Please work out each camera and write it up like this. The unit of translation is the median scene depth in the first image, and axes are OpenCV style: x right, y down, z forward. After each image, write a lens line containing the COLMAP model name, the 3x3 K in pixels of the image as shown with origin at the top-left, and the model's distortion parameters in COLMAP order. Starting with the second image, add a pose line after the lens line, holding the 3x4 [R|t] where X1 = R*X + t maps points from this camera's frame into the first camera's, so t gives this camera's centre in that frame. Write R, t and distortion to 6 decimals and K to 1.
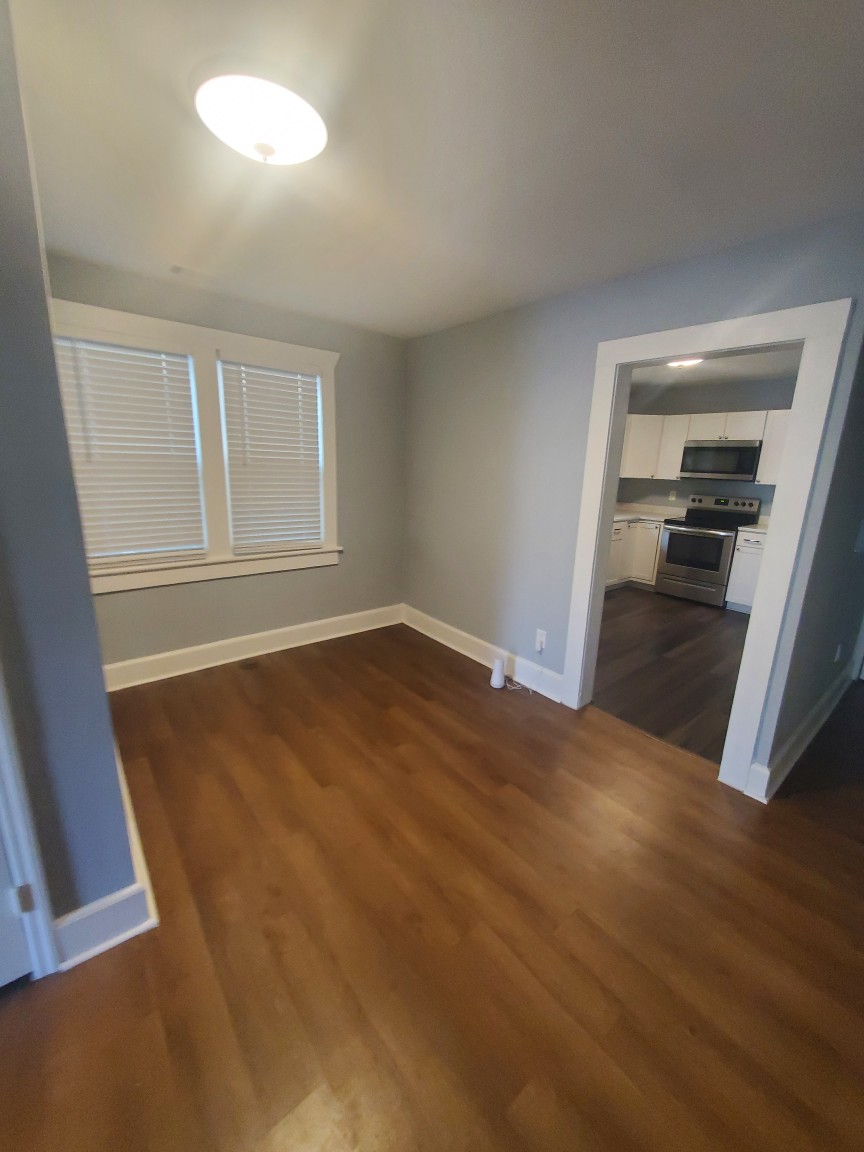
lens RADIAL K [[452.6, 0, 432.0], [0, 452.6, 576.0], [0, 0, 1]] dist [0.000938, 0.000065]
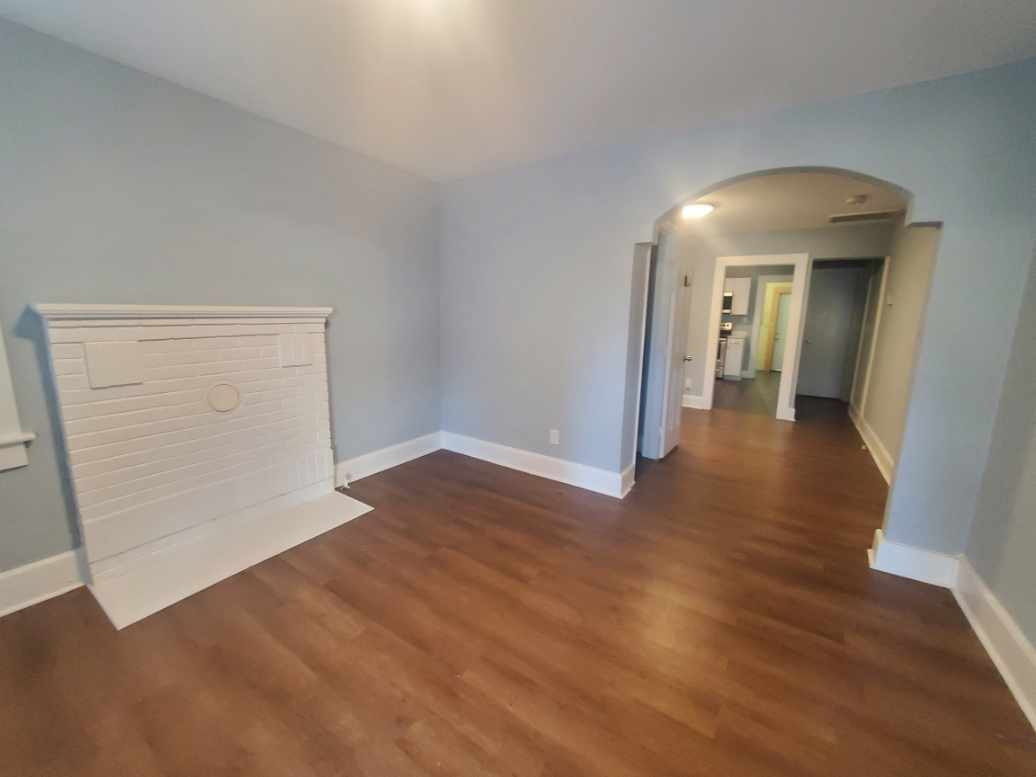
lens RADIAL K [[407.0, 0, 518.0], [0, 407.0, 388.5], [0, 0, 1]] dist [0.000938, 0.000065]
pose [[0.954701, -0.062673, 0.290893, -0.657540], [0.075693, 0.996561, -0.033715, 0.098526], [-0.287780, 0.054206, 0.956161, -0.382676]]
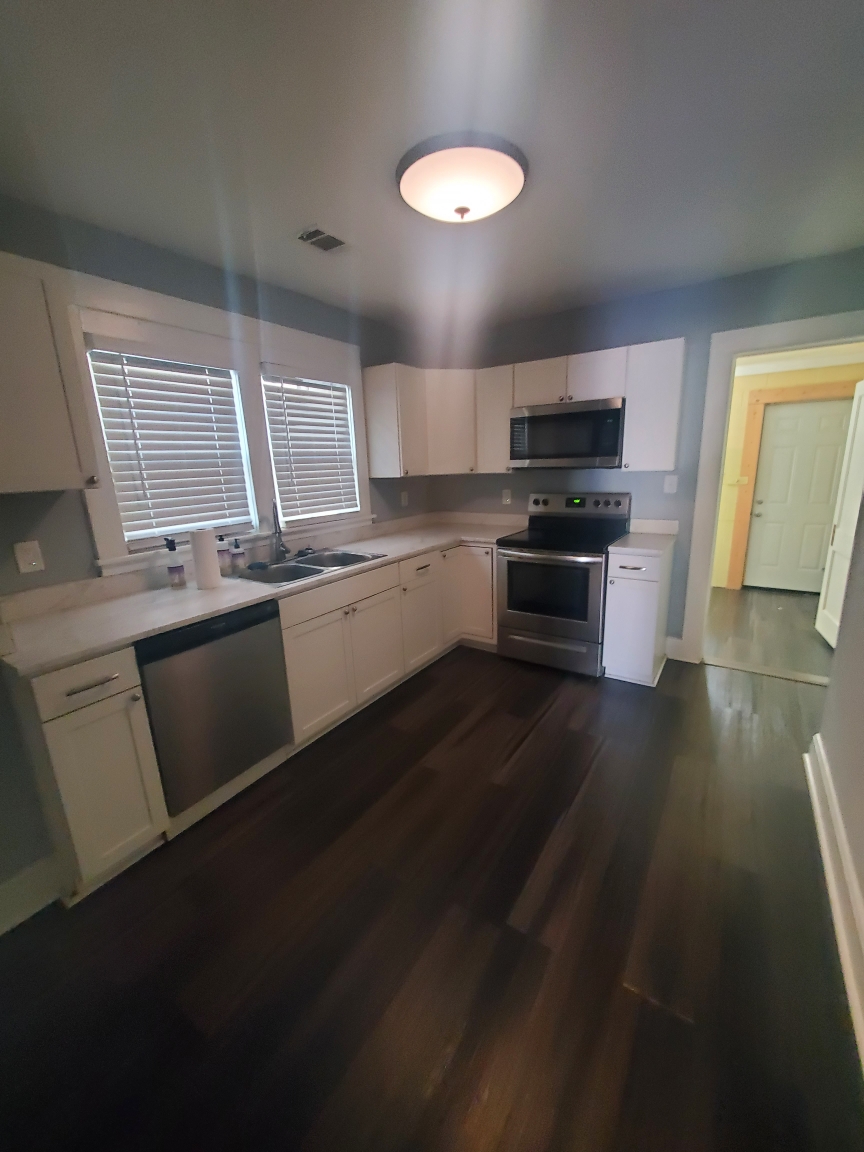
lens RADIAL K [[452.6, 0, 432.0], [0, 452.6, 576.0], [0, 0, 1]] dist [0.000938, 0.000065]
pose [[0.956525, -0.130826, 0.260661, 0.270152], [0.130903, 0.991247, 0.017145, -0.099286], [-0.260622, 0.017722, 0.965278, 0.445254]]
